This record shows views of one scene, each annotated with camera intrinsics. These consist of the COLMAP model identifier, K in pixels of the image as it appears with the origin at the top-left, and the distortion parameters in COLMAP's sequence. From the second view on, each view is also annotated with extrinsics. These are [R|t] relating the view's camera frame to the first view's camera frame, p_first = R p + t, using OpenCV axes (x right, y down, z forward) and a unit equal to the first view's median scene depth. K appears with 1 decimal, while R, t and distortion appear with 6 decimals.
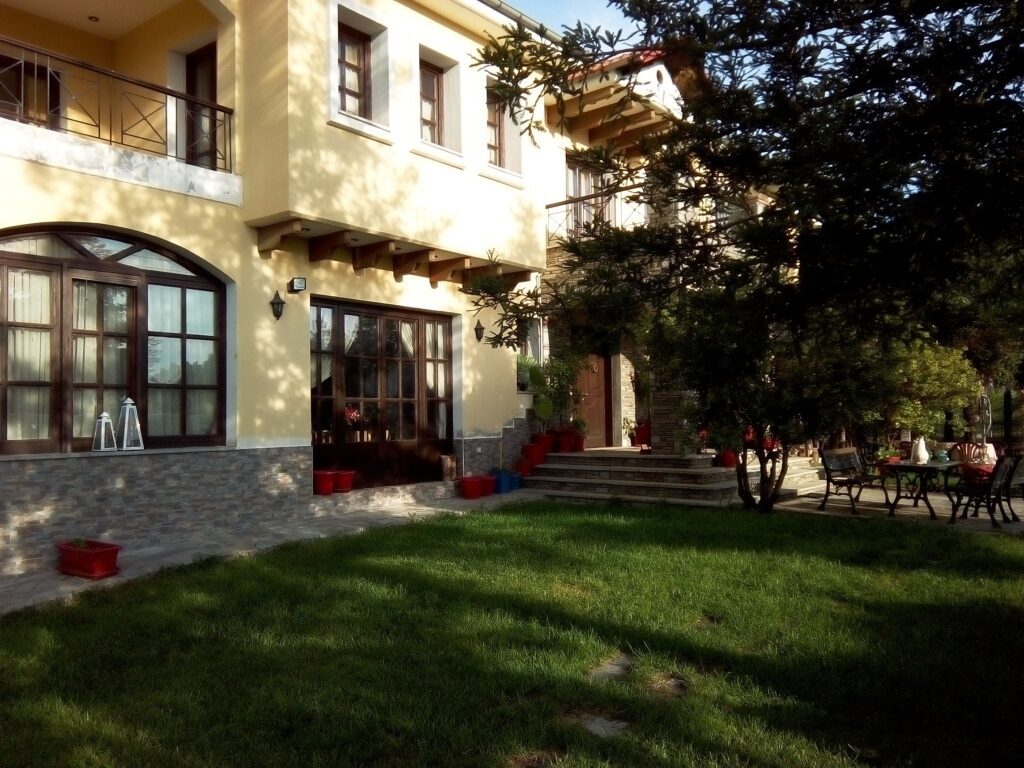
lens RADIAL K [[816.6, 0, 512.0], [0, 816.6, 384.0], [0, 0, 1]] dist [0.107536, -0.168302]
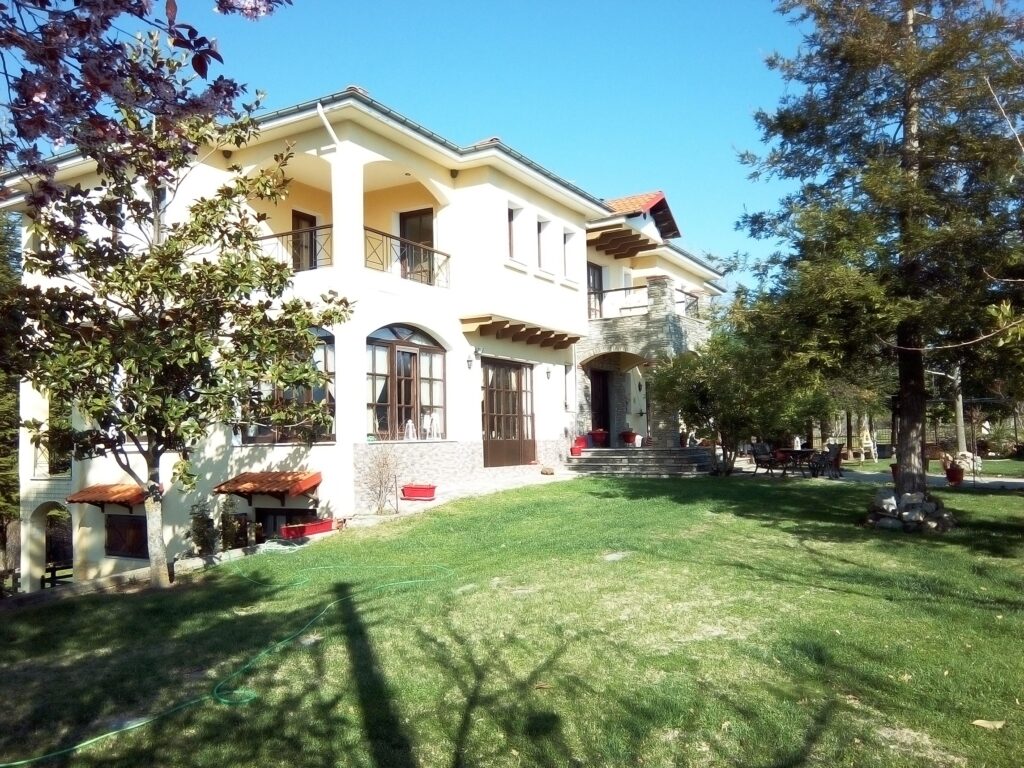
lens RADIAL K [[816.6, 0, 512.0], [0, 816.6, 384.0], [0, 0, 1]] dist [0.107536, -0.168302]
pose [[0.990313, 0.010081, 0.138485, -0.419790], [-0.005182, 0.999349, -0.035693, 0.013334], [-0.138755, 0.034630, 0.989721, -0.743639]]
